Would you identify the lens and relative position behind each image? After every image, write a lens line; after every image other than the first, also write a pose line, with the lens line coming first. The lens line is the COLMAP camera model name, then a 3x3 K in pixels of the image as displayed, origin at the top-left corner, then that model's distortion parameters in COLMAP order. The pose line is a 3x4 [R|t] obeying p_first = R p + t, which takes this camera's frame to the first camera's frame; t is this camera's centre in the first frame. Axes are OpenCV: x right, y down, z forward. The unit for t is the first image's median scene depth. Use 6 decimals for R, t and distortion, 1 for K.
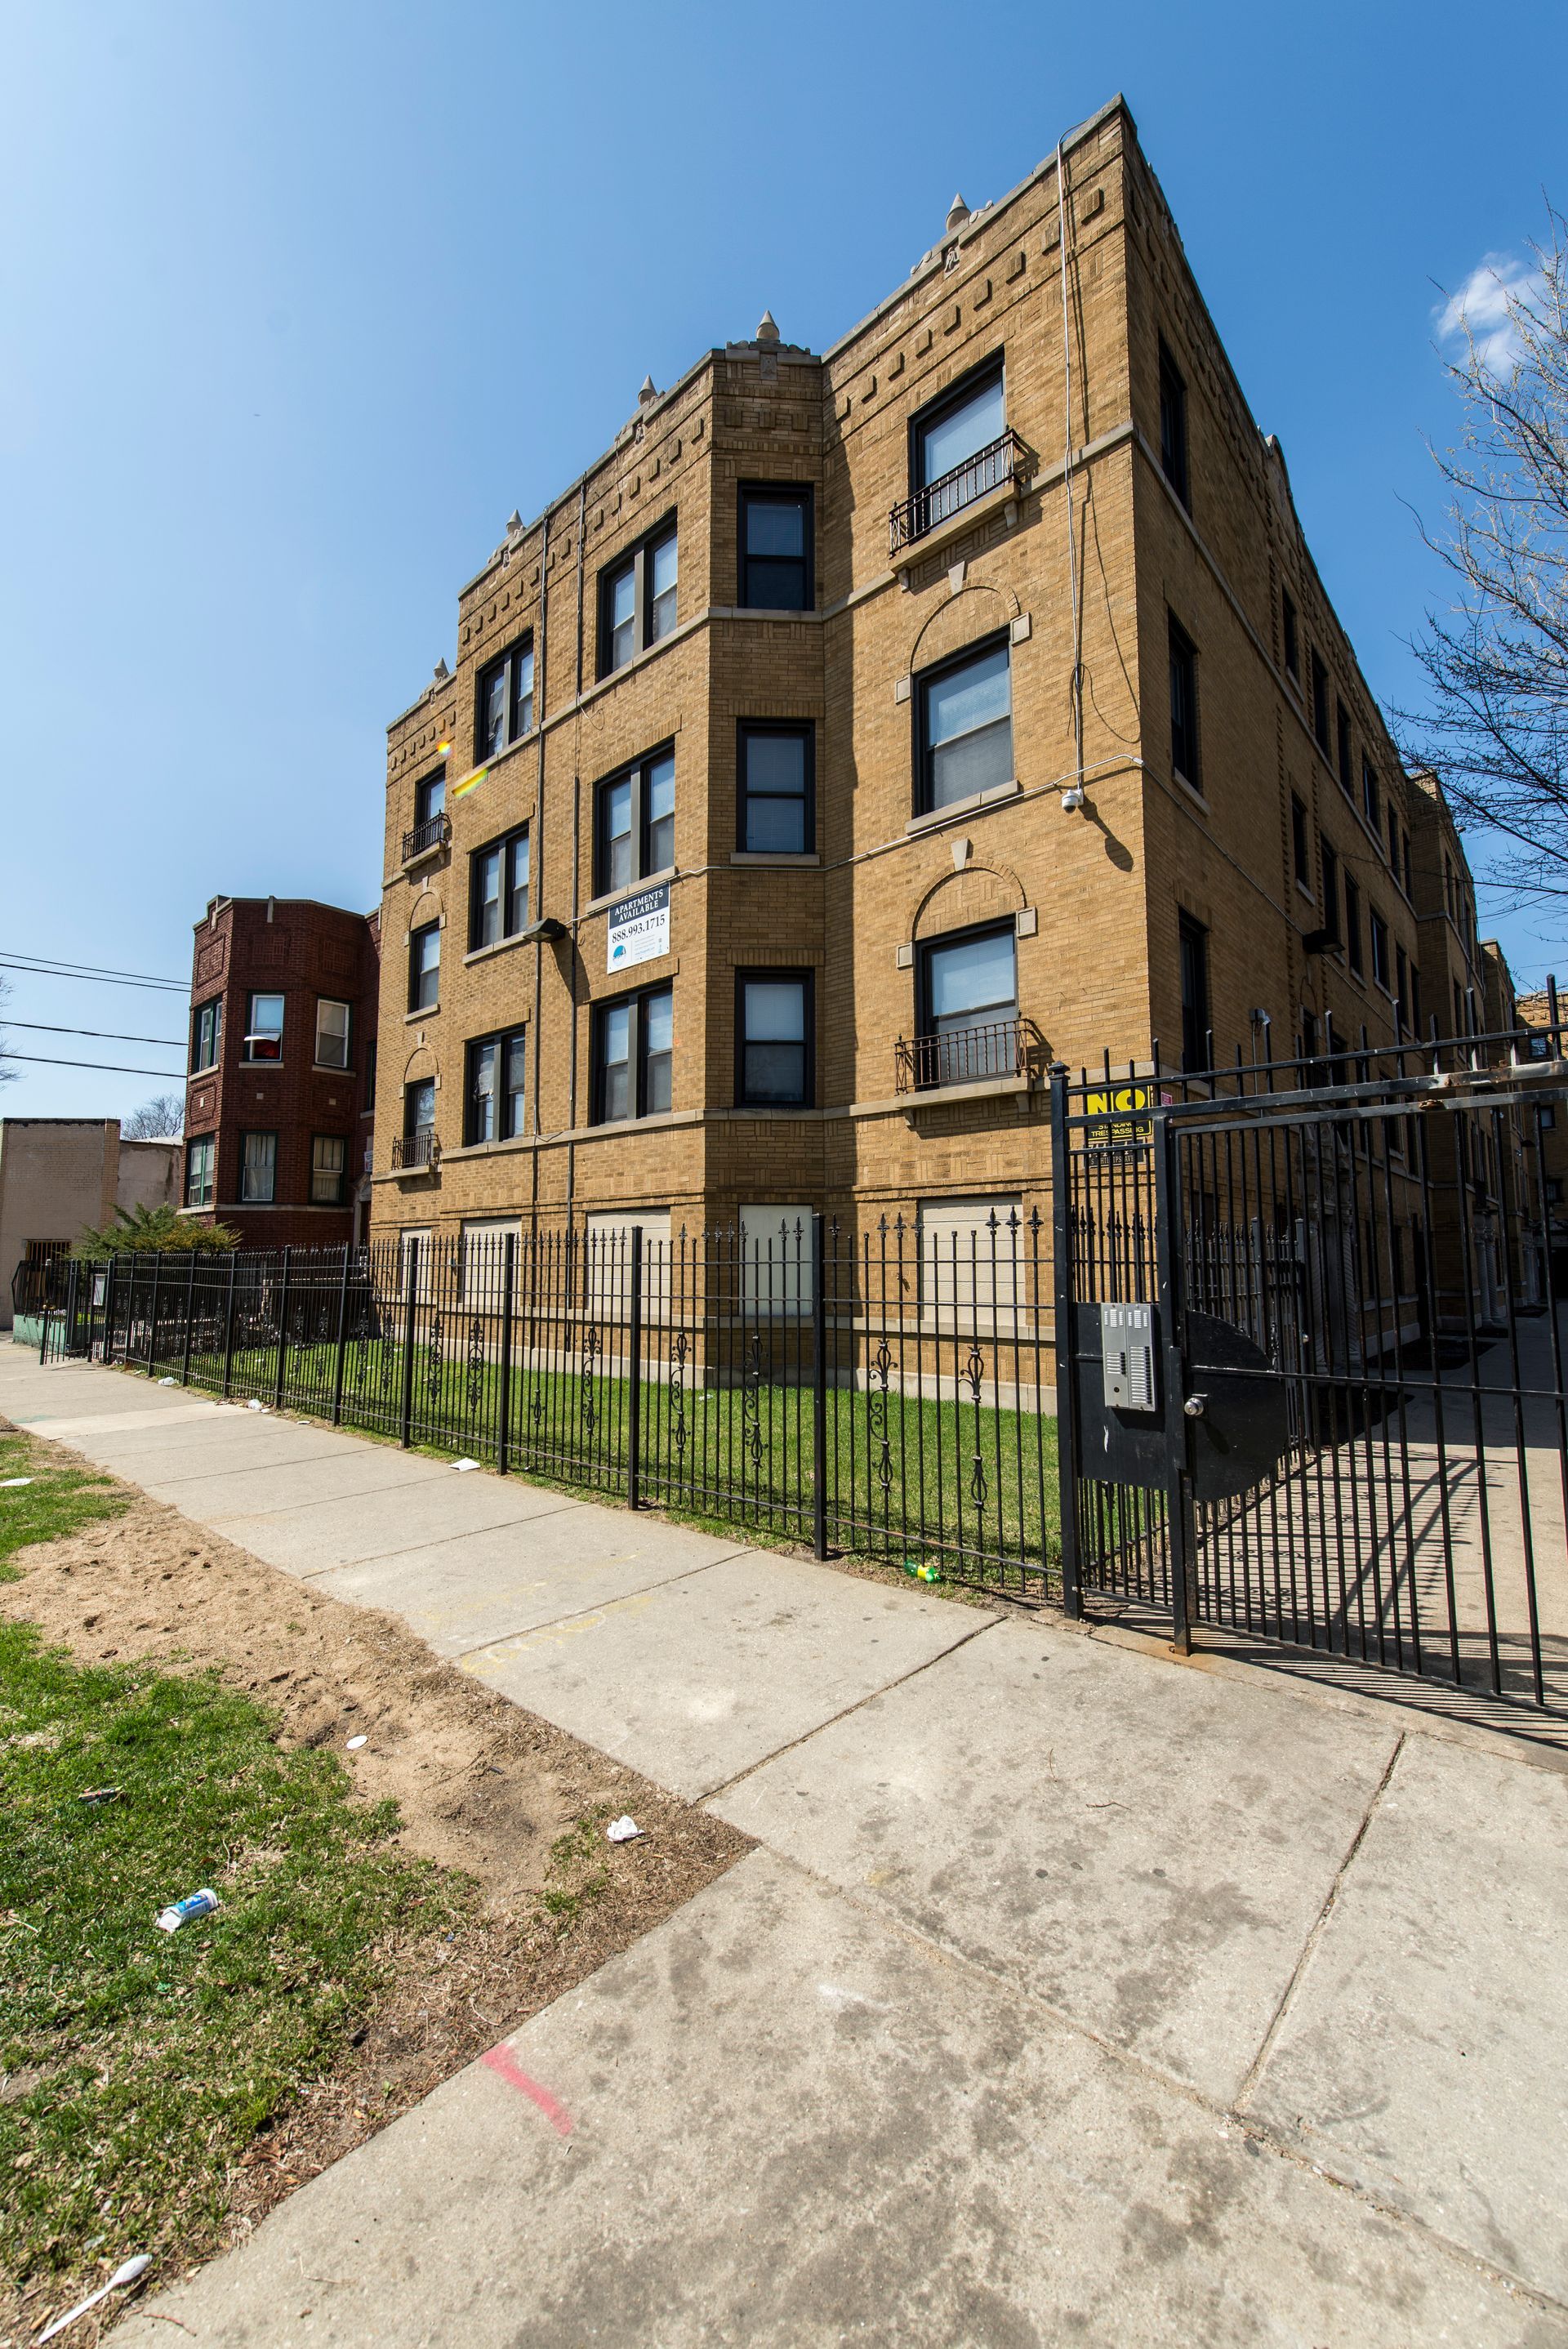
lens RADIAL K [[920.1, 0, 787.0], [0, 920.1, 1181.3], [0, 0, 1]] dist [0.013683, -0.004771]
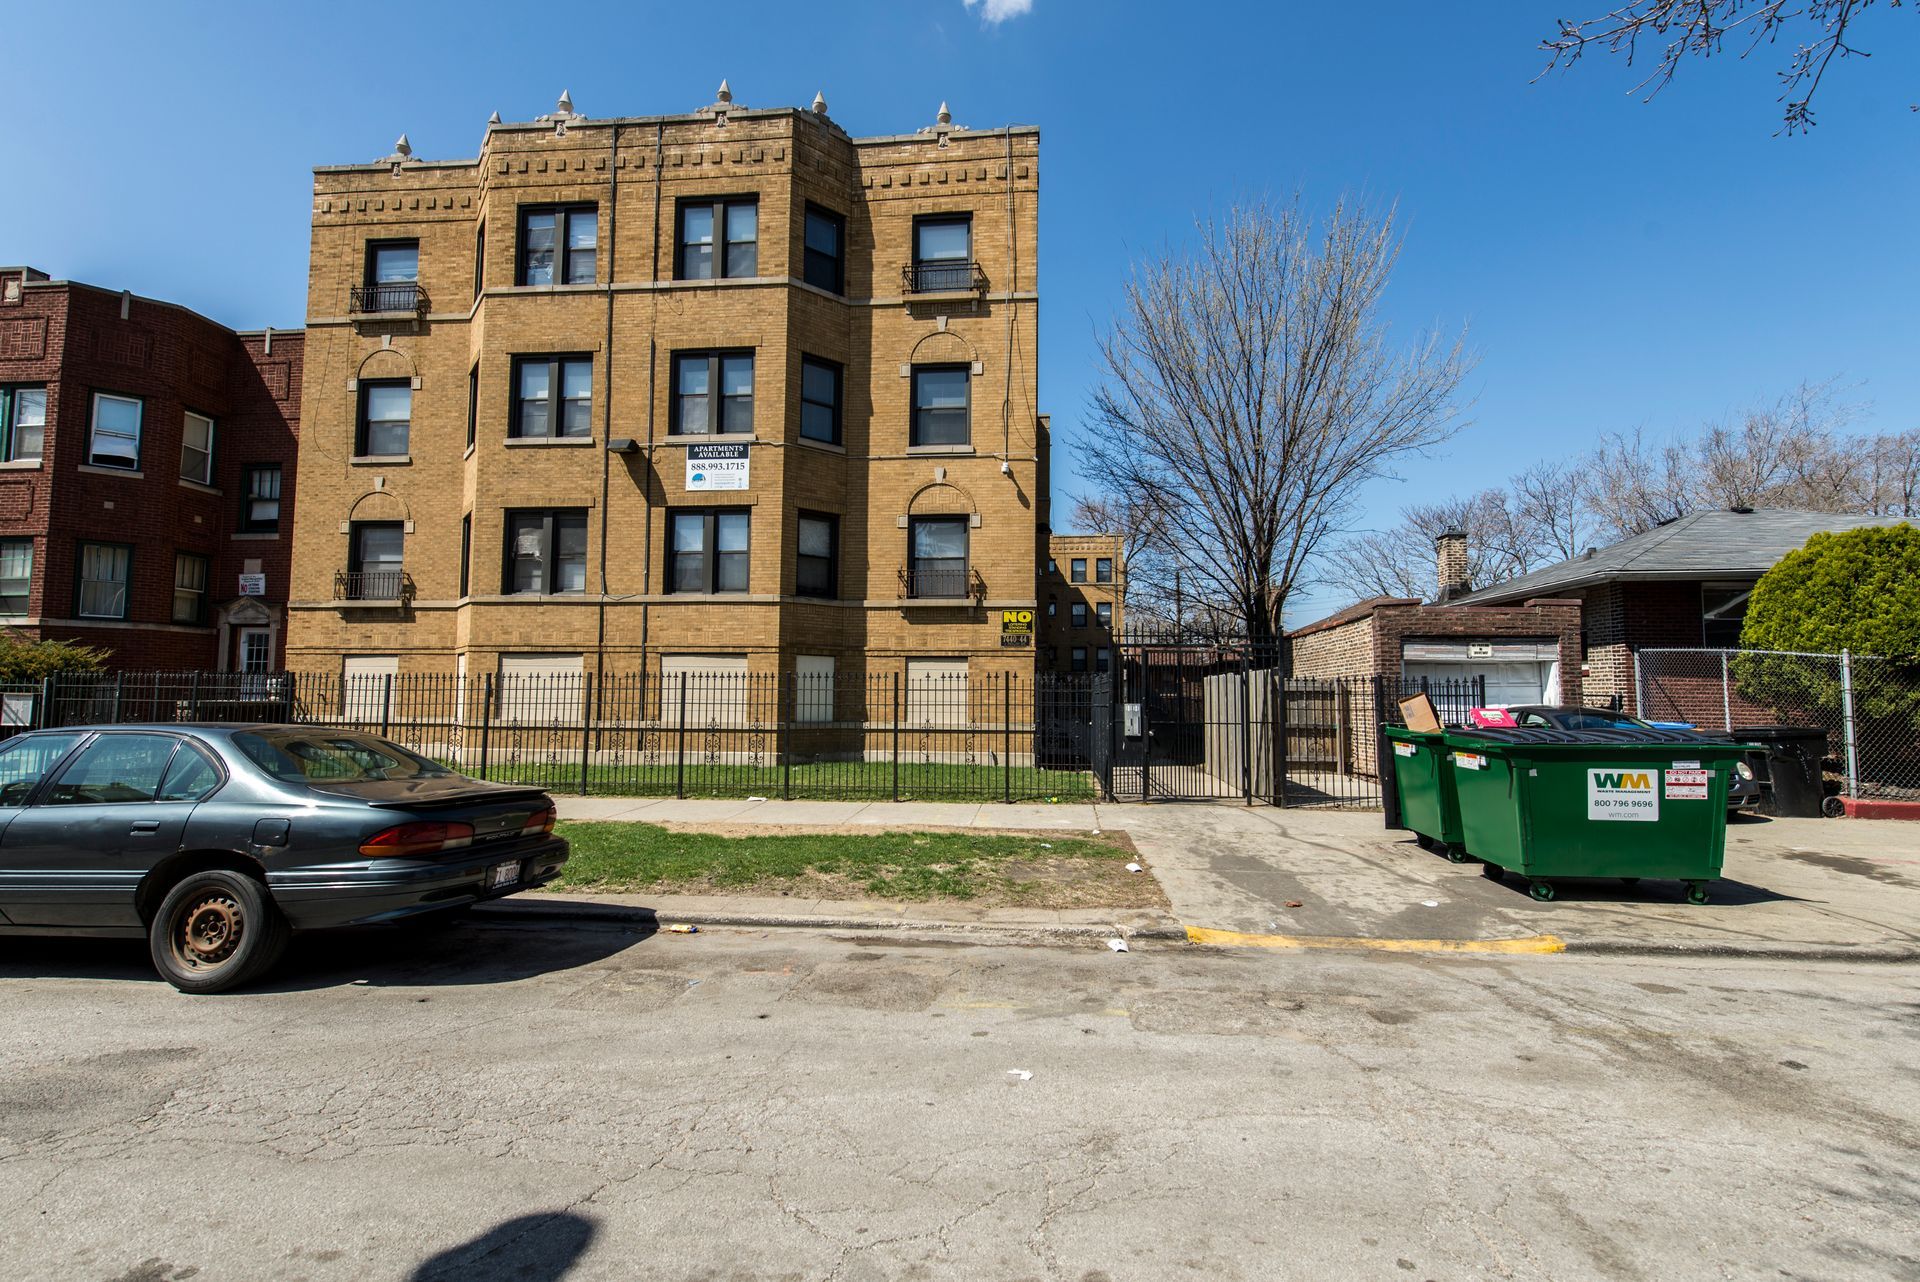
lens RADIAL K [[832.9, 0, 954.1], [0, 832.9, 643.1], [0, 0, 1]] dist [0.016831, -0.007423]
pose [[0.801609, 0.047387, 0.595968, -0.676969], [-0.063230, 0.997983, 0.005695, -0.020805], [-0.594496, -0.042248, 0.802988, -0.342537]]
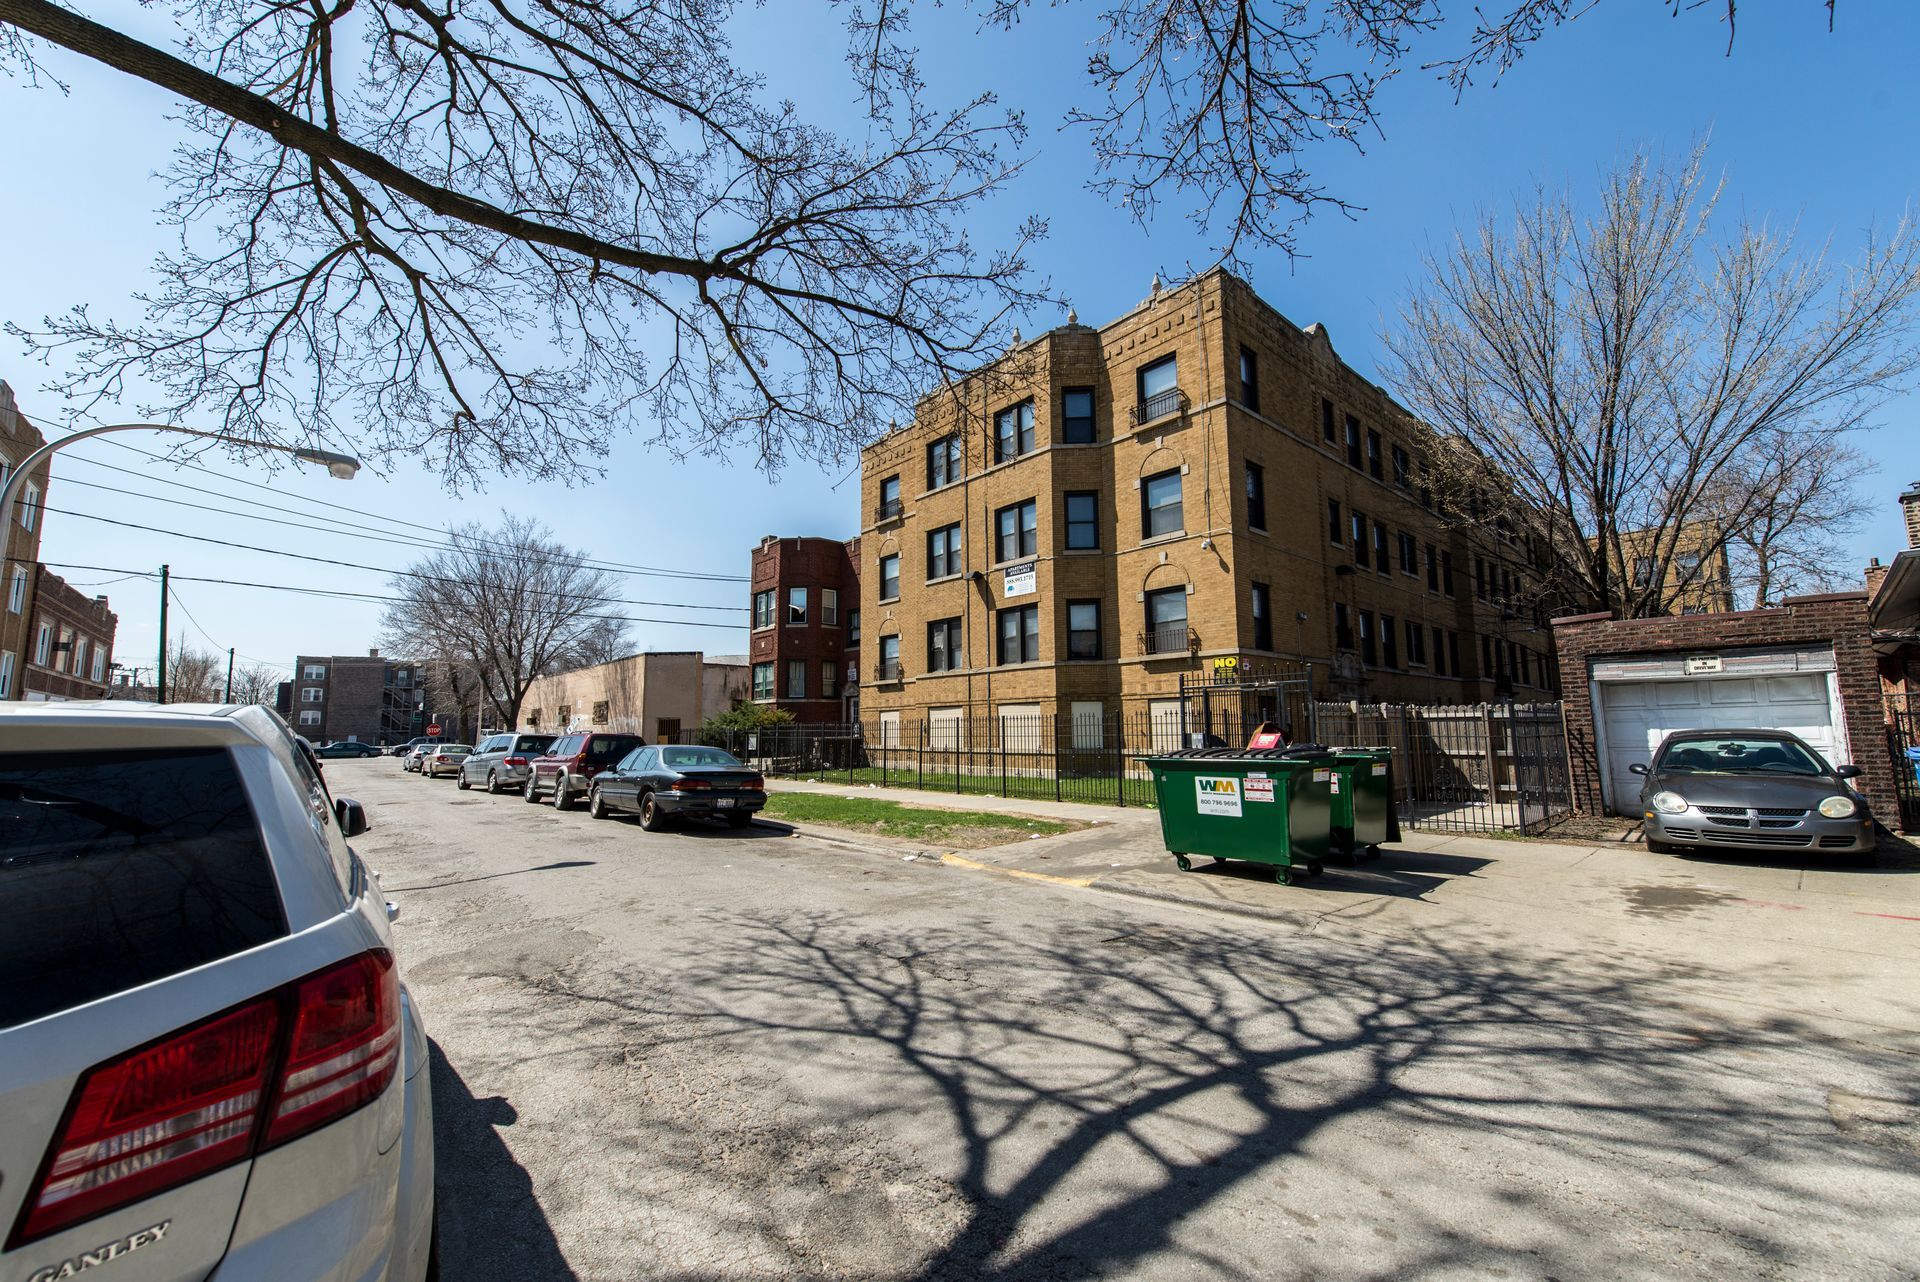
lens RADIAL K [[752.1, 0, 955.9], [0, 752.1, 643.0], [0, 0, 1]] dist [0.013683, -0.004771]
pose [[0.993311, -0.019722, -0.113777, -0.115399], [0.016622, 0.999466, -0.028135, -0.070597], [0.114271, 0.026055, 0.993108, -0.894779]]
